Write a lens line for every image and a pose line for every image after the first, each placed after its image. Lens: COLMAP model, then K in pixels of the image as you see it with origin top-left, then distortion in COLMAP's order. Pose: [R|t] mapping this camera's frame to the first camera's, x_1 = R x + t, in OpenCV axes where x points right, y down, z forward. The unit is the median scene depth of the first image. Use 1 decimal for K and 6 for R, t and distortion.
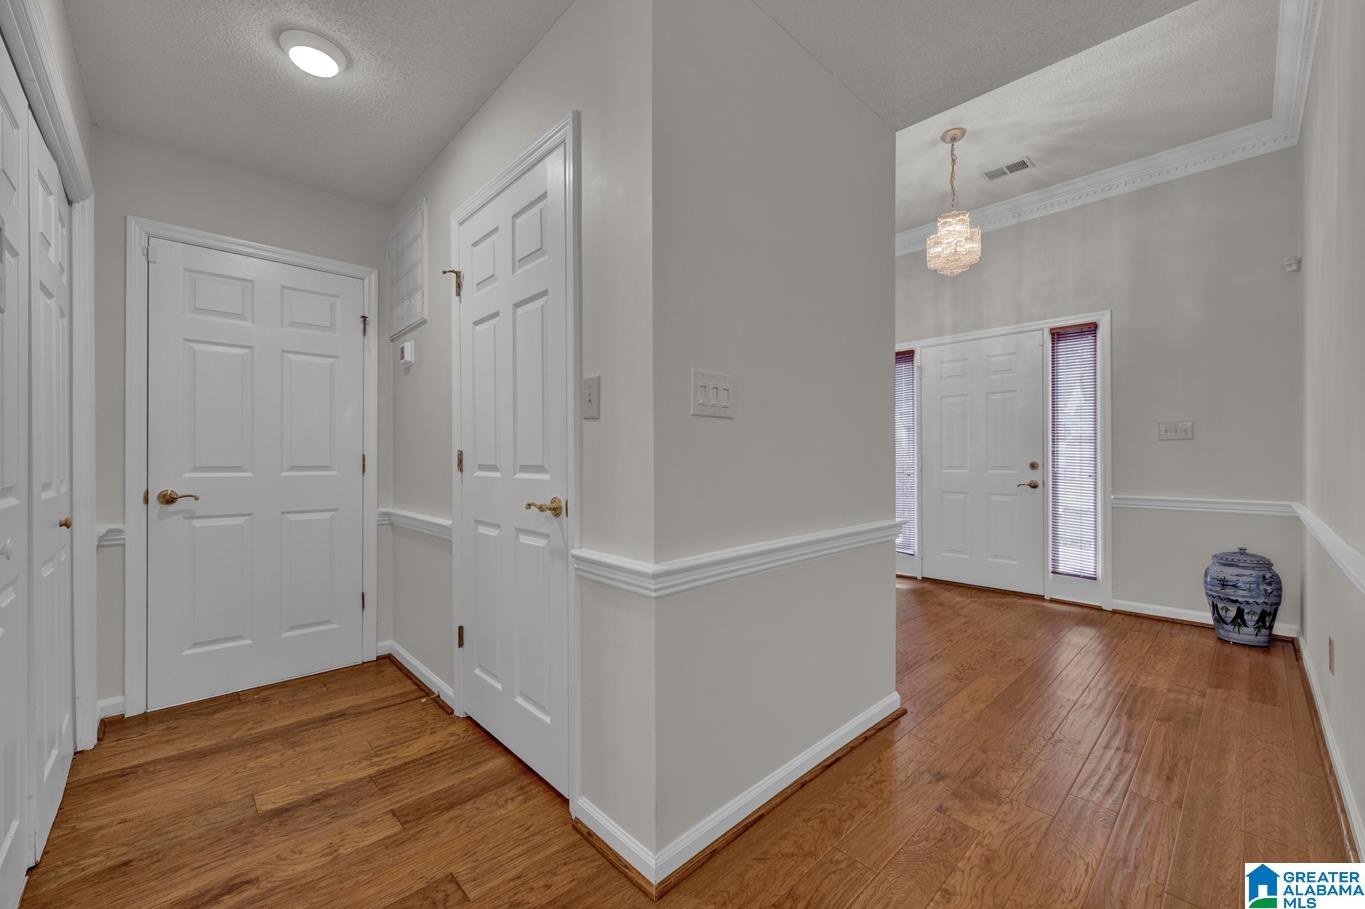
lens RADIAL K [[537.9, 0, 679.3], [0, 537.9, 455.6], [0, 0, 1]] dist [-0.001057, -0.000258]
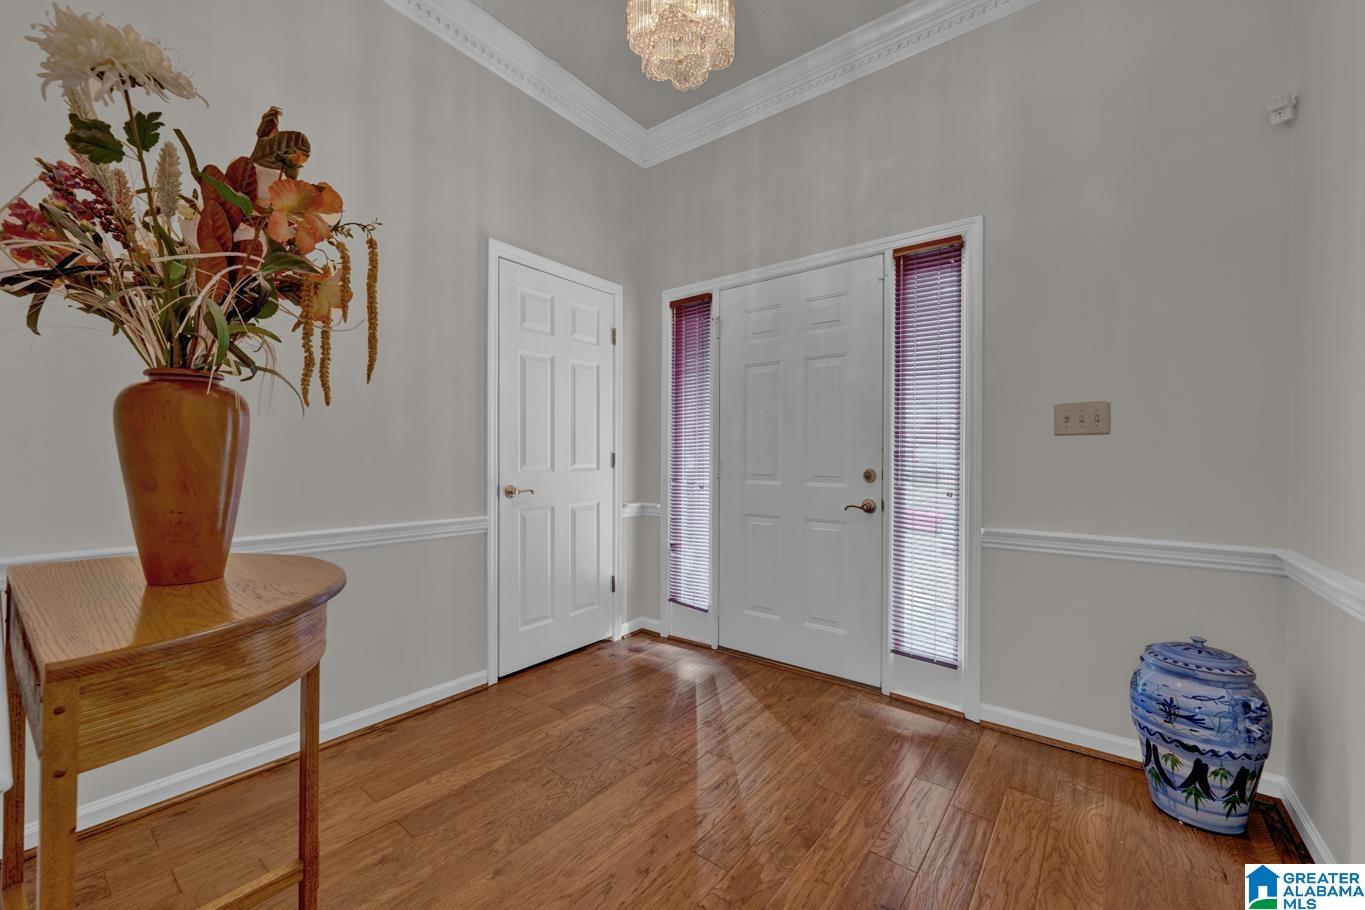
lens RADIAL K [[537.9, 0, 683.4], [0, 537.9, 454.8], [0, 0, 1]] dist [-0.001057, -0.000258]
pose [[0.988245, 0.011805, 0.152425, 0.463787], [-0.011520, 0.999930, -0.002755, -0.001293], [-0.152446, 0.000967, 0.988311, 0.554073]]
